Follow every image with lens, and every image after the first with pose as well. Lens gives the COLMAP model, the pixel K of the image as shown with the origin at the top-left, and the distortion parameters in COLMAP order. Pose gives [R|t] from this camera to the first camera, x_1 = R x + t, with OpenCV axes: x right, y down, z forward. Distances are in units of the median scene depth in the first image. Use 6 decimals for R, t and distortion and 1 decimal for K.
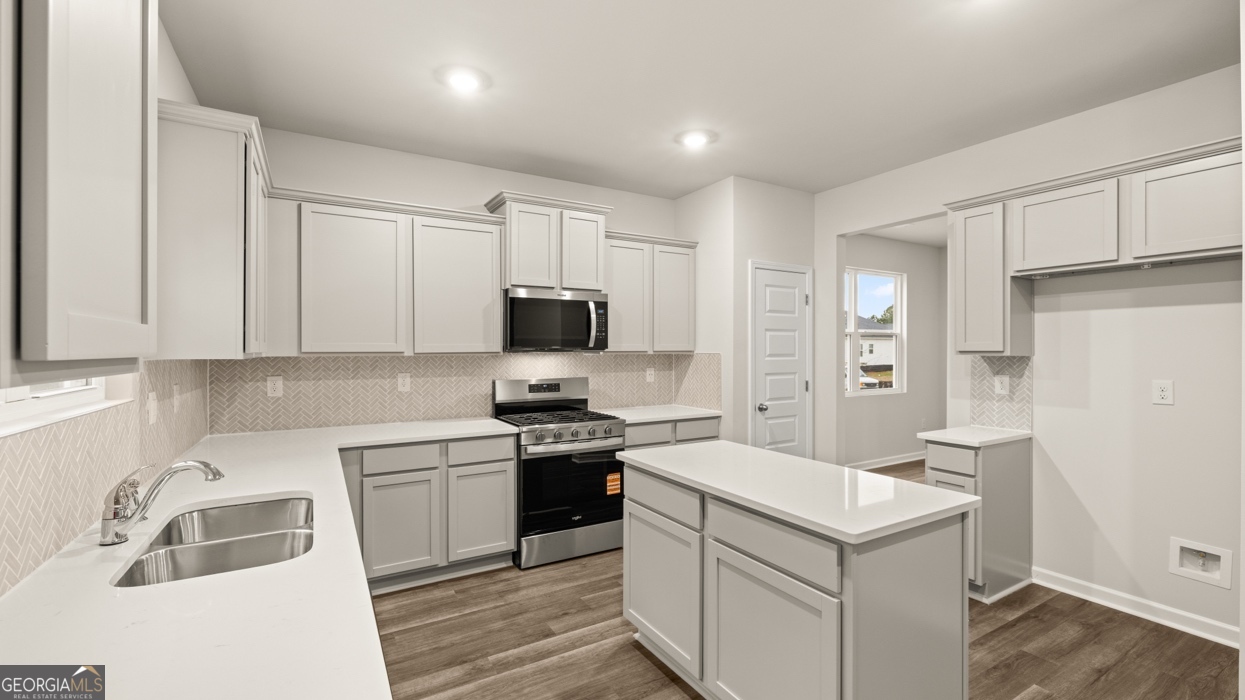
lens RADIAL K [[521.2, 0, 618.5], [0, 521.2, 347.6], [0, 0, 1]] dist [0.001763, 0.000082]
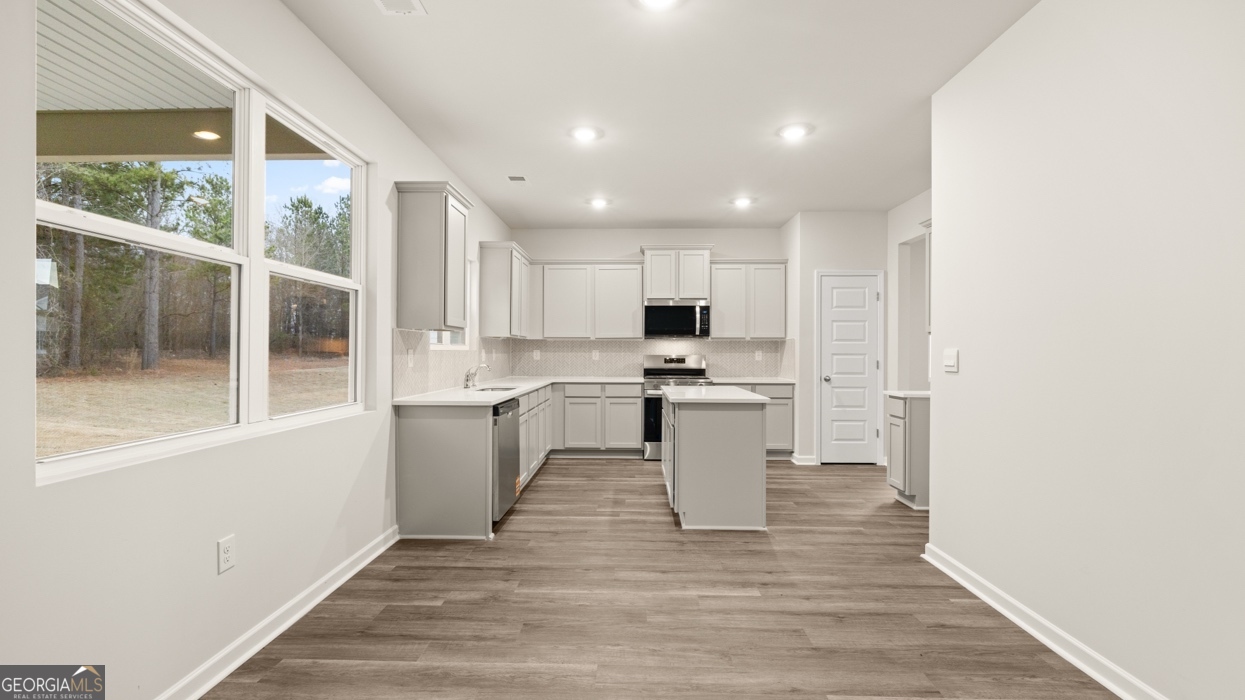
lens RADIAL K [[518.5, 0, 619.6], [0, 518.5, 350.7], [0, 0, 1]] dist [0.000354, -0.000285]
pose [[0.850146, 0.003356, -0.526537, 0.622113], [-0.001594, 0.999992, 0.003800, 0.045325], [0.526545, -0.002392, 0.850144, -0.504602]]
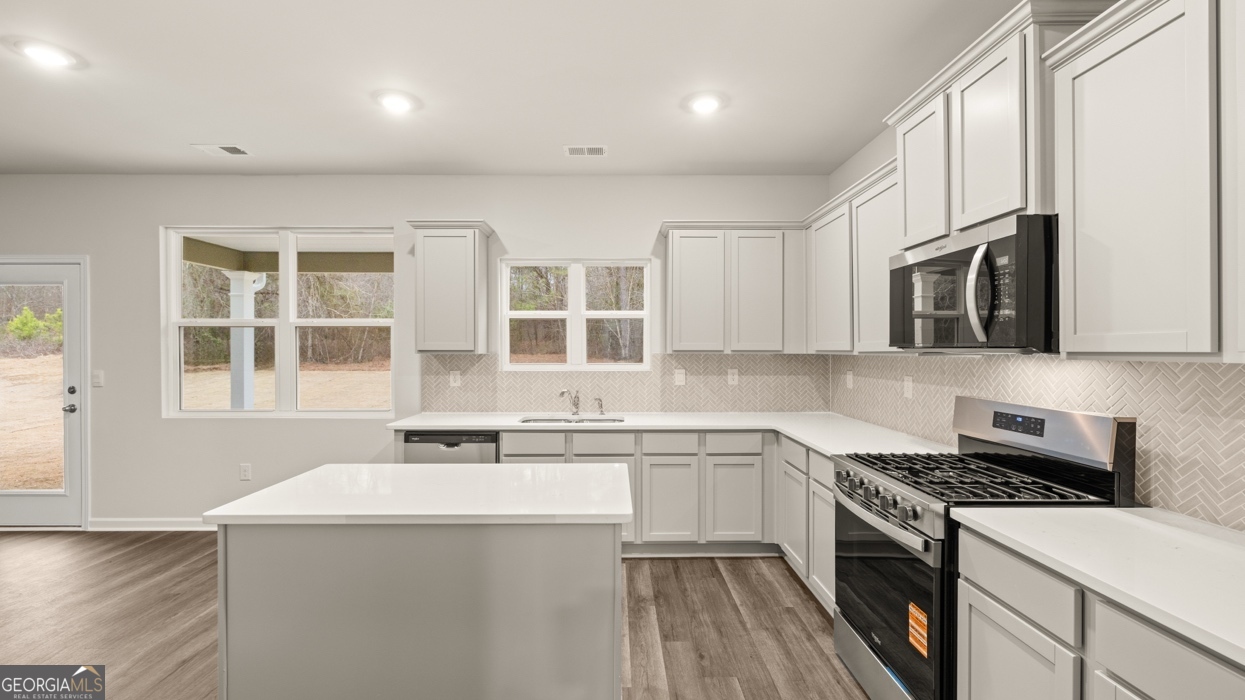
lens RADIAL K [[522.4, 0, 620.0], [0, 522.4, 350.6], [0, 0, 1]] dist [-0.000413, -0.000382]
pose [[-0.497051, 0.004692, -0.867709, 0.551525], [0.005546, 0.999982, 0.002230, 0.003530], [0.867704, -0.003703, -0.497068, 1.022302]]
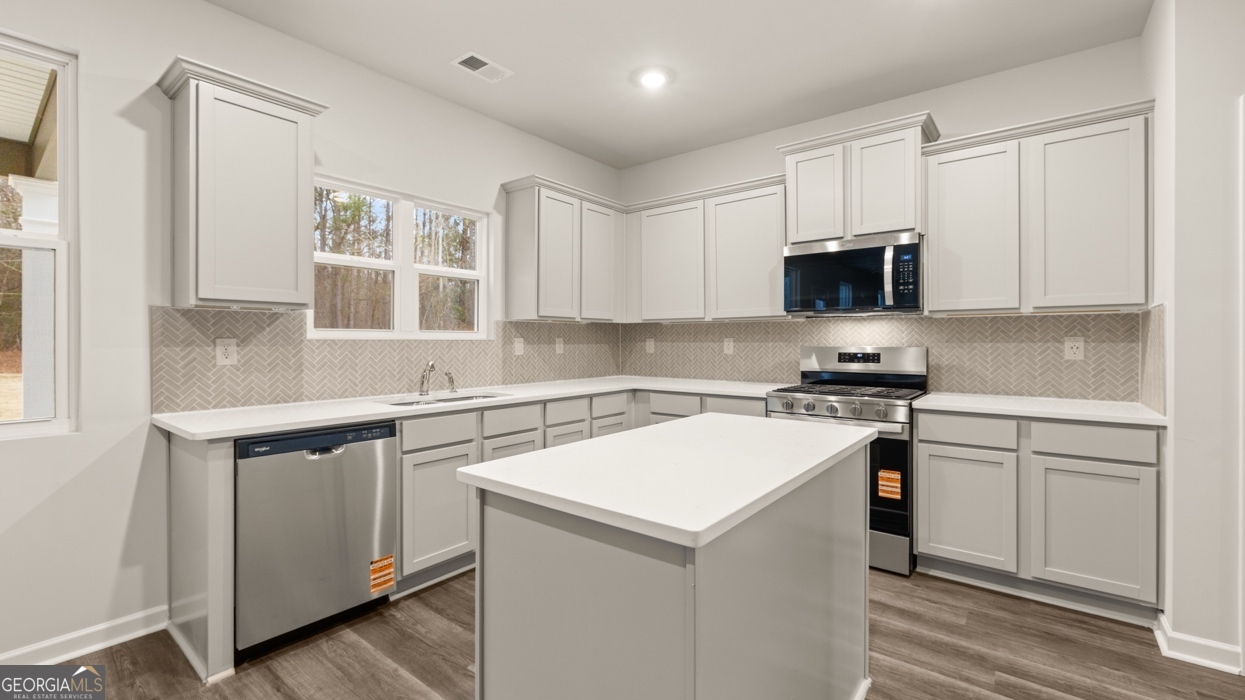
lens RADIAL K [[526.4, 0, 623.0], [0, 526.4, 338.8], [0, 0, 1]] dist [0.002242, 0.000400]
pose [[0.368893, -0.001499, -0.929471, 0.568726], [0.004346, 0.999991, 0.000112, 0.050251], [0.929462, -0.004081, 0.368896, 0.368884]]
